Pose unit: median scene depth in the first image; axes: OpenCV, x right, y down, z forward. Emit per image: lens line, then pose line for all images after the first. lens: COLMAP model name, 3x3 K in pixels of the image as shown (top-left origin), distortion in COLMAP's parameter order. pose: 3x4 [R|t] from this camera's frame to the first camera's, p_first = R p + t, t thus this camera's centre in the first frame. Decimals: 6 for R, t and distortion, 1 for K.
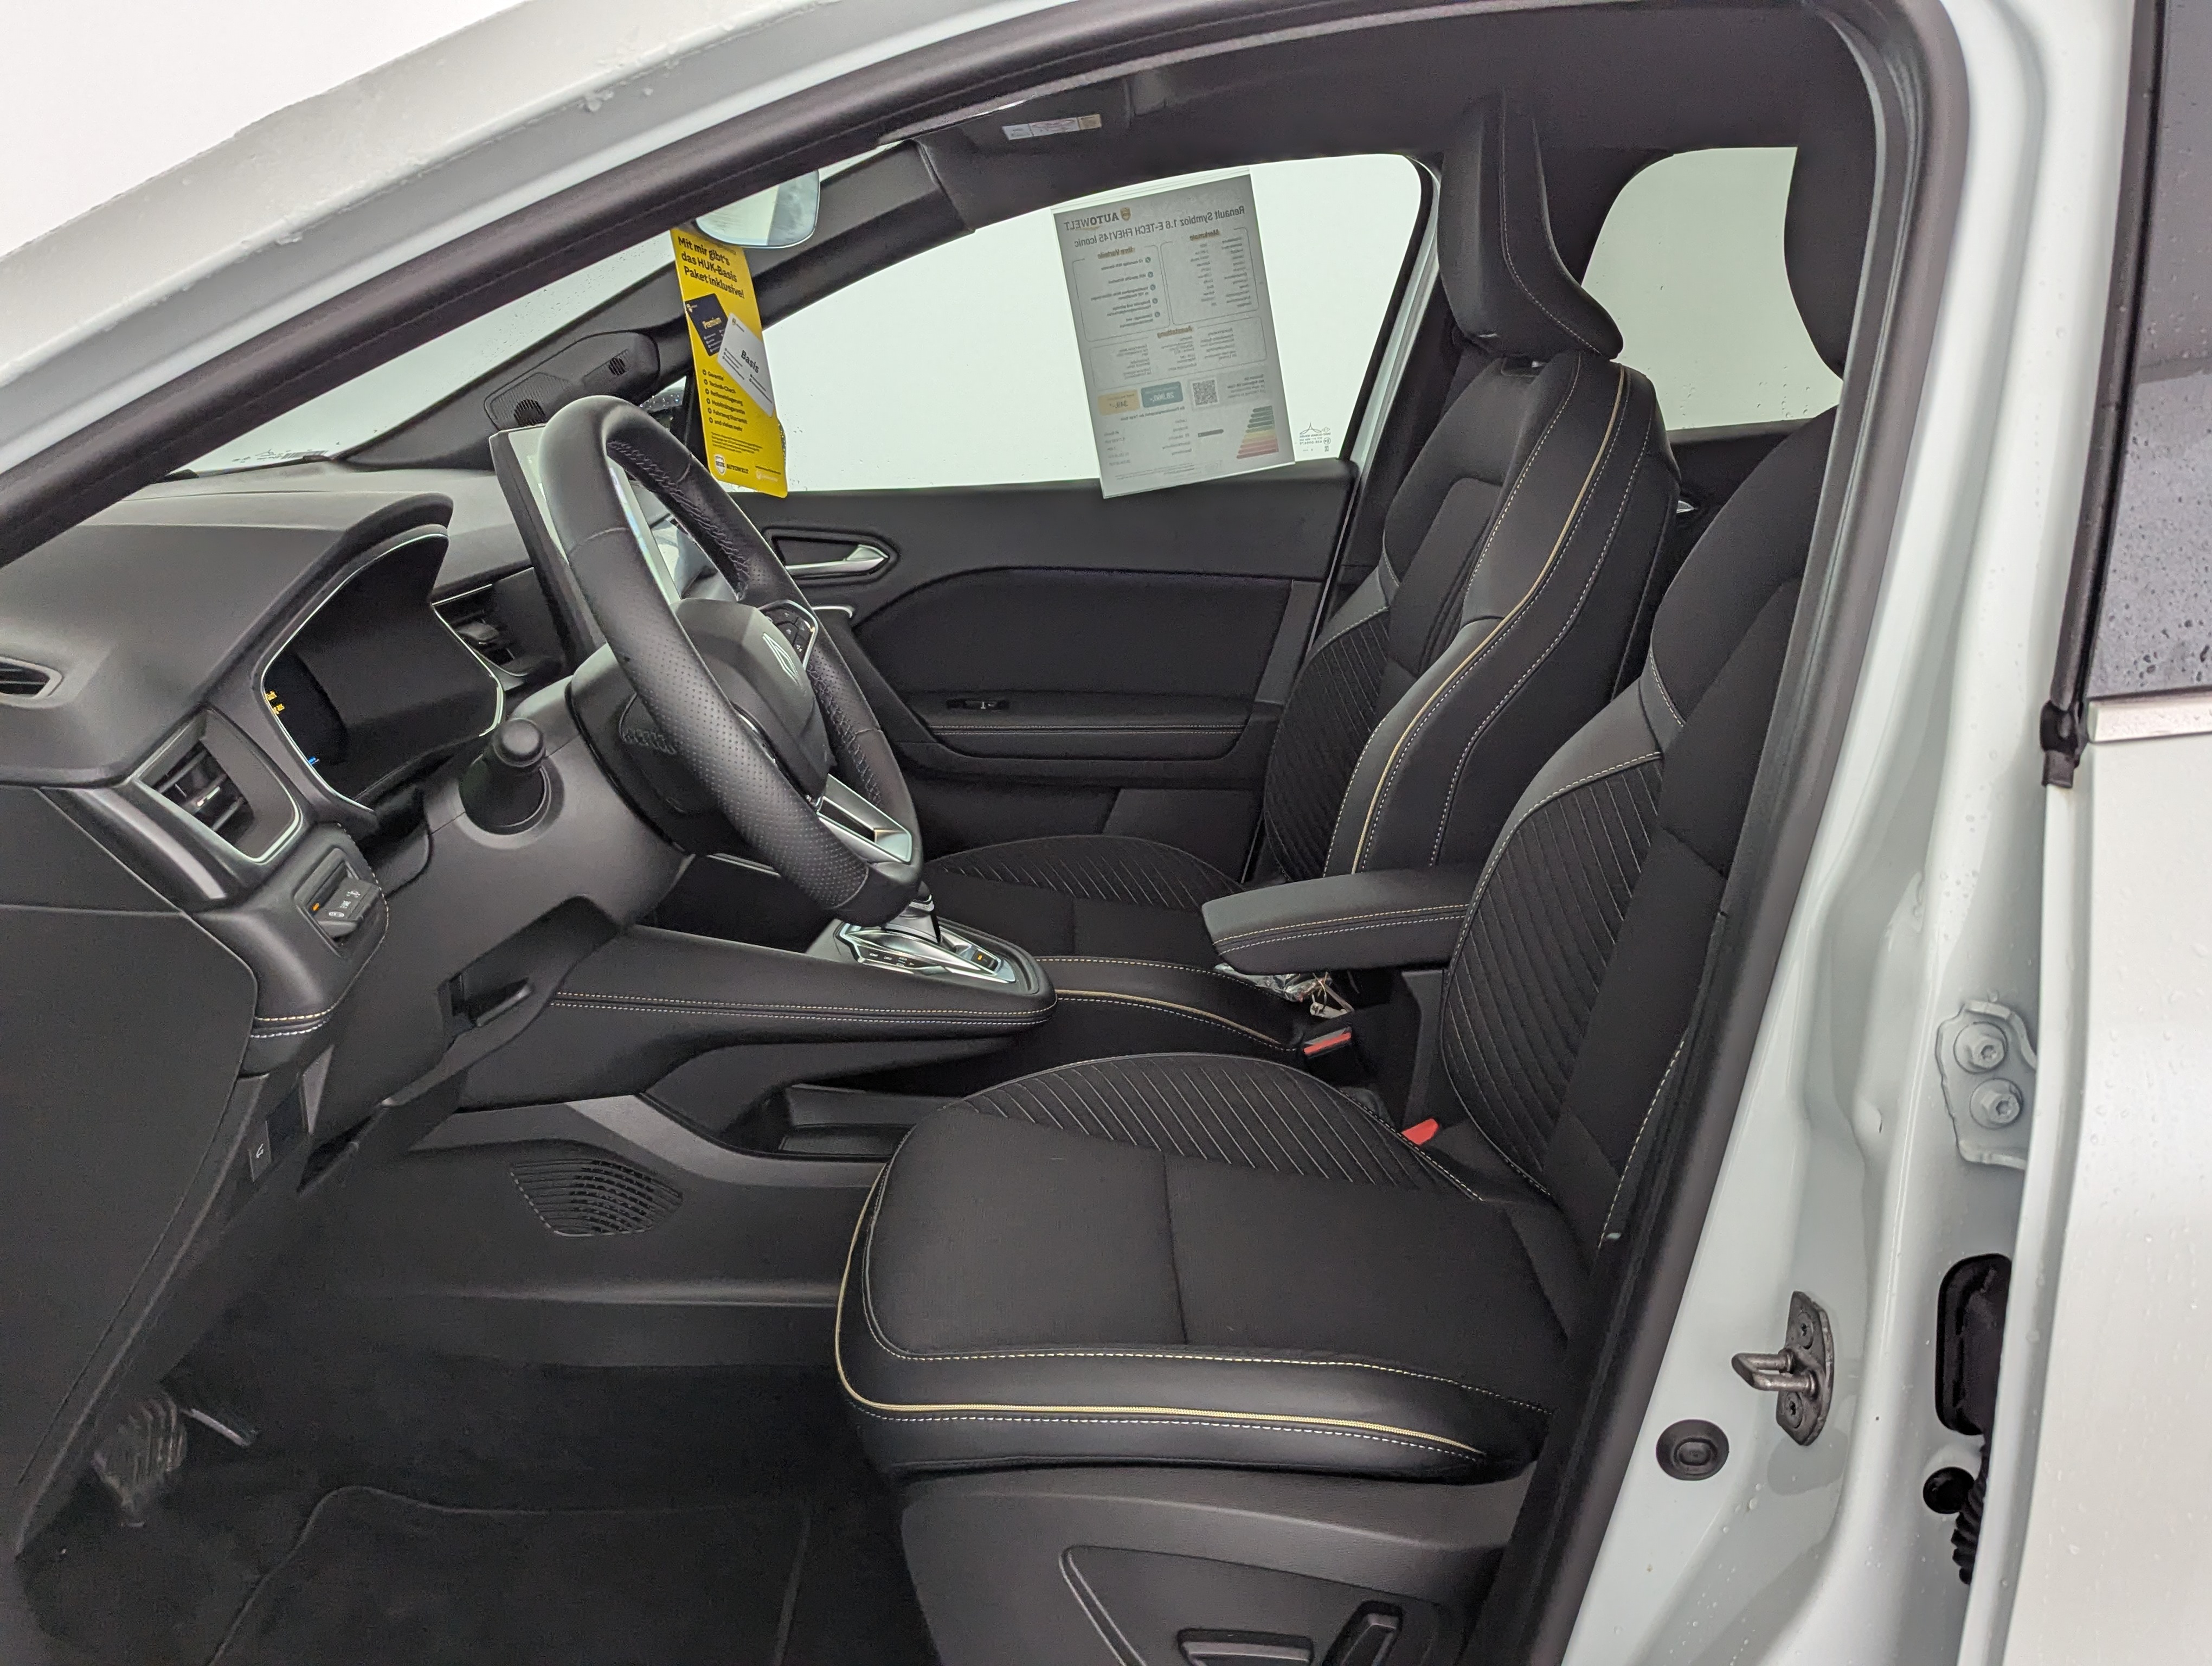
lens RADIAL K [[2033.7, 0, 1105.3], [0, 2033.7, 872.4], [0, 0, 1]] dist [0.066874, -0.009090]
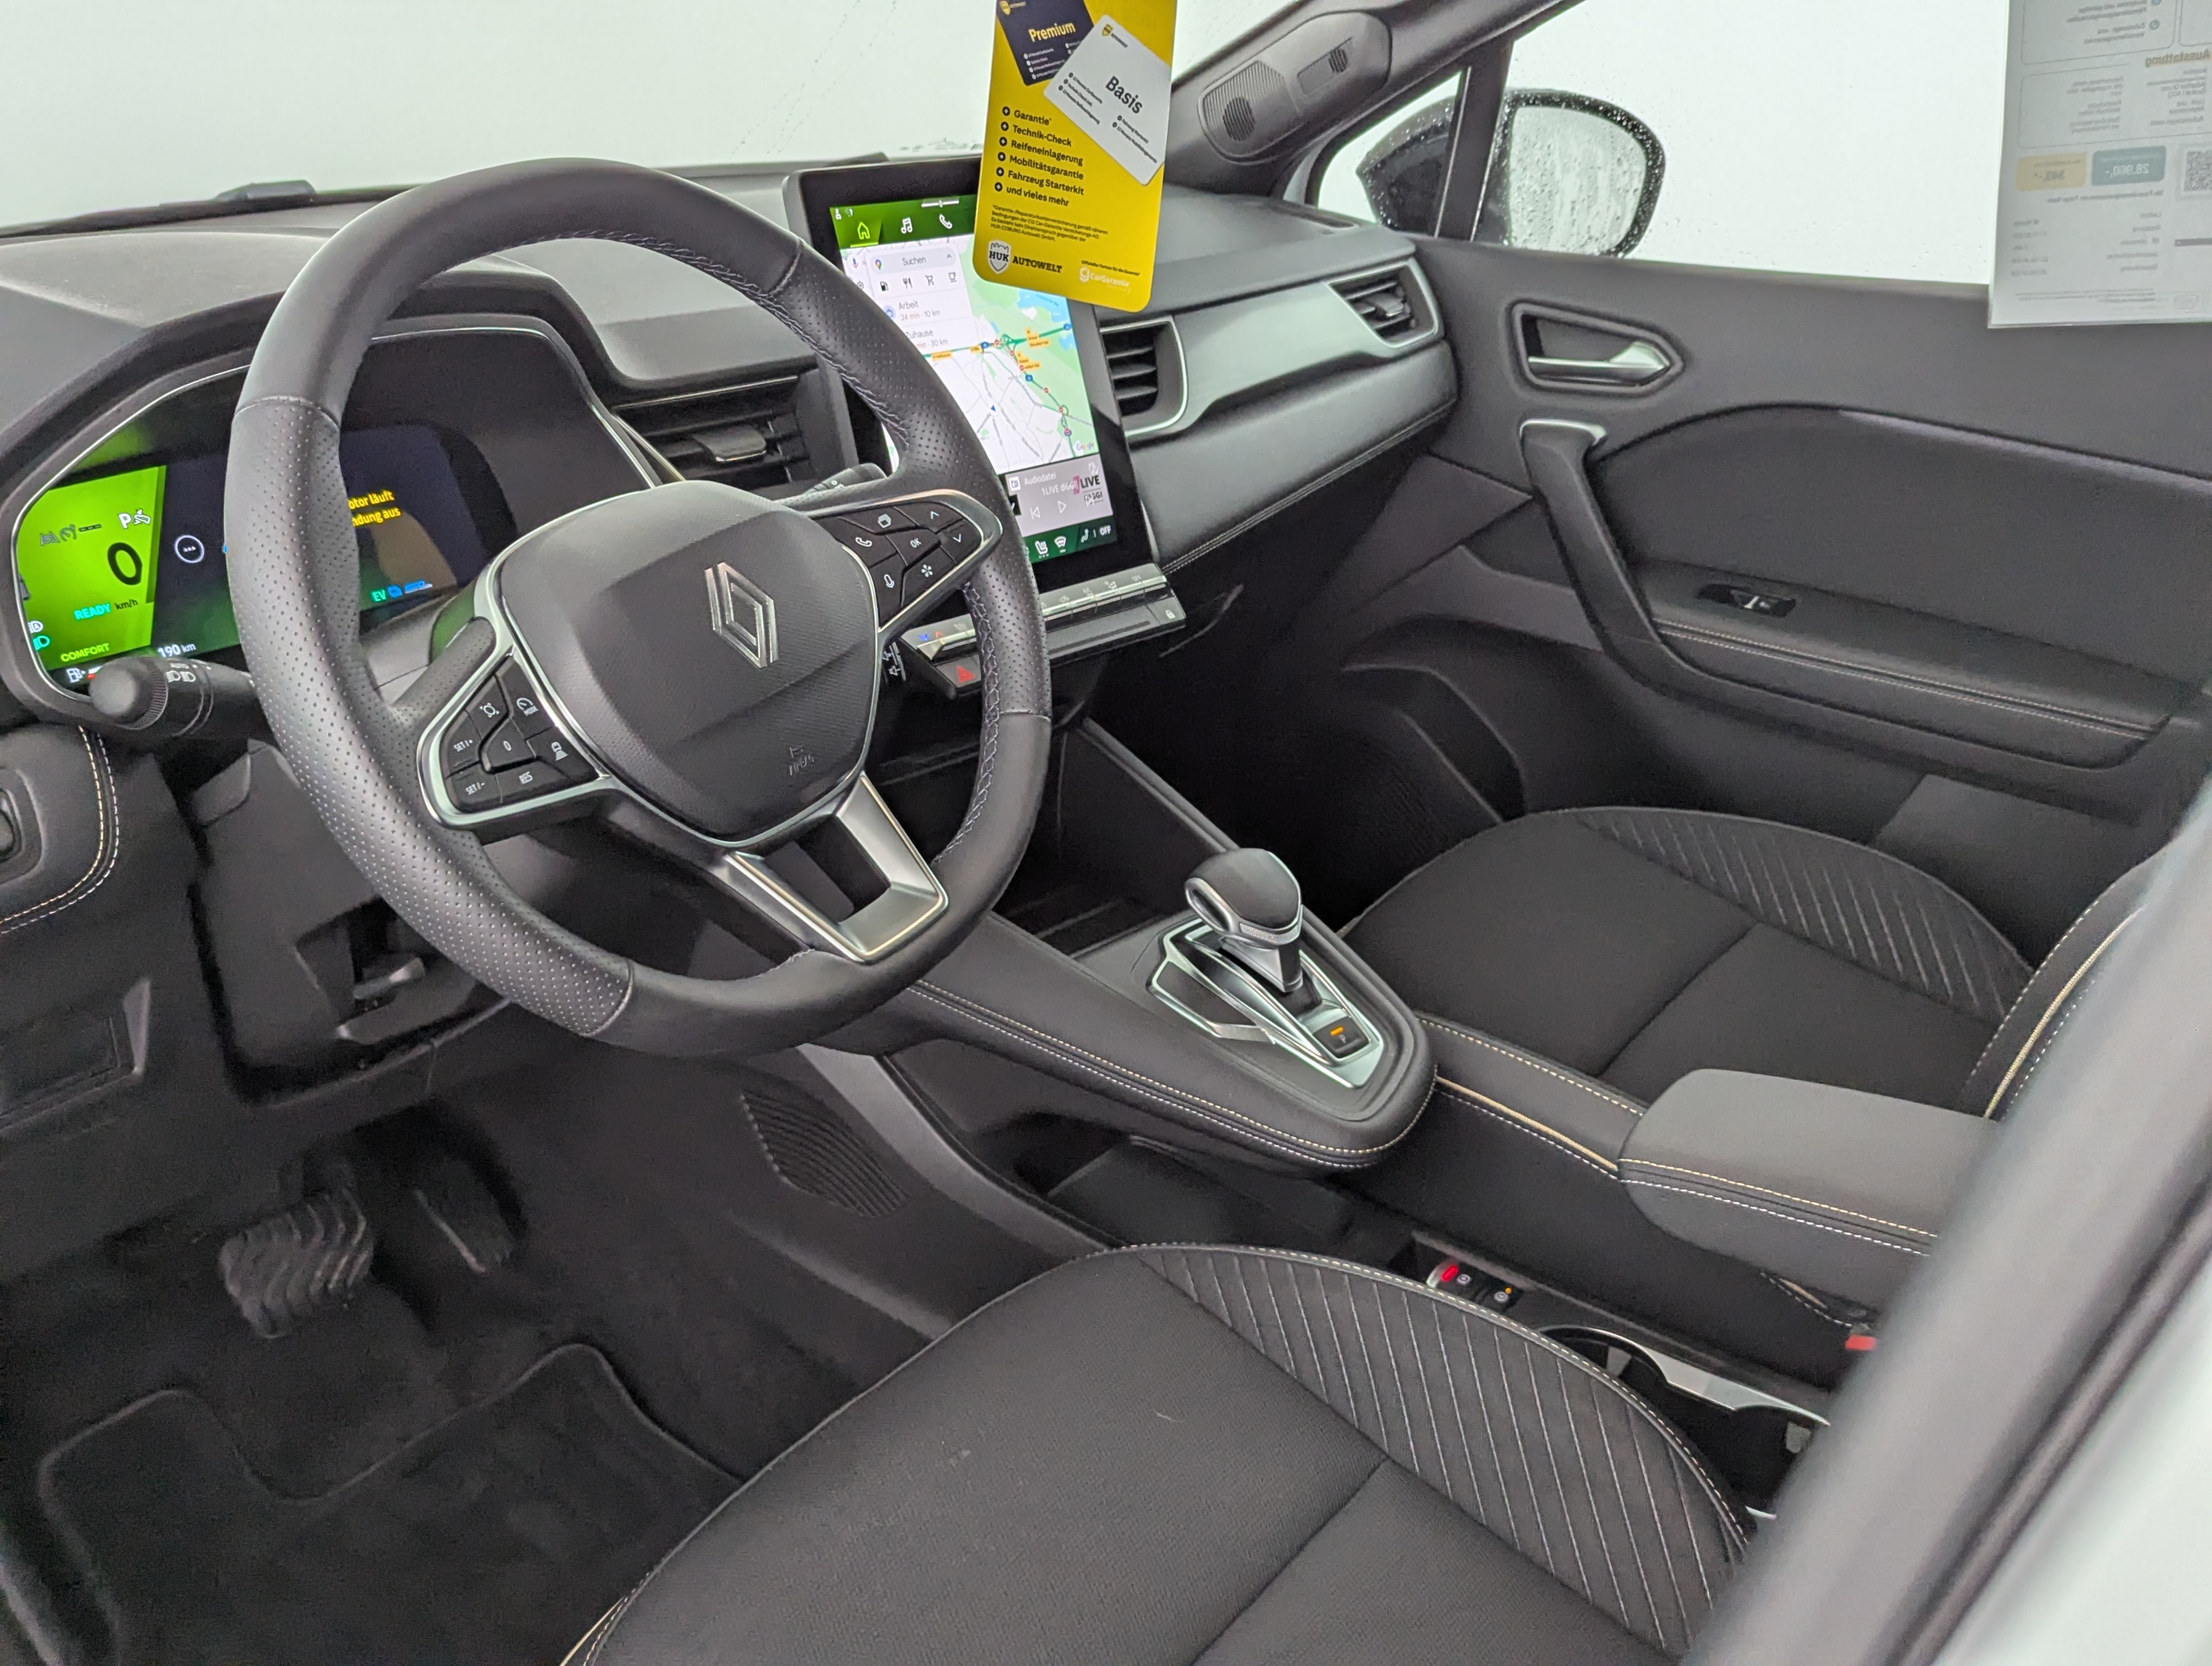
lens RADIAL K [[1998.2, 0, 1106.0], [0, 1998.2, 833.0], [0, 0, 1]] dist [0.067099, -0.068698]
pose [[0.775344, 0.288693, -0.561692, 0.186547], [-0.197057, 0.955589, 0.219131, -0.121771], [0.600008, -0.059216, 0.797799, 0.347999]]
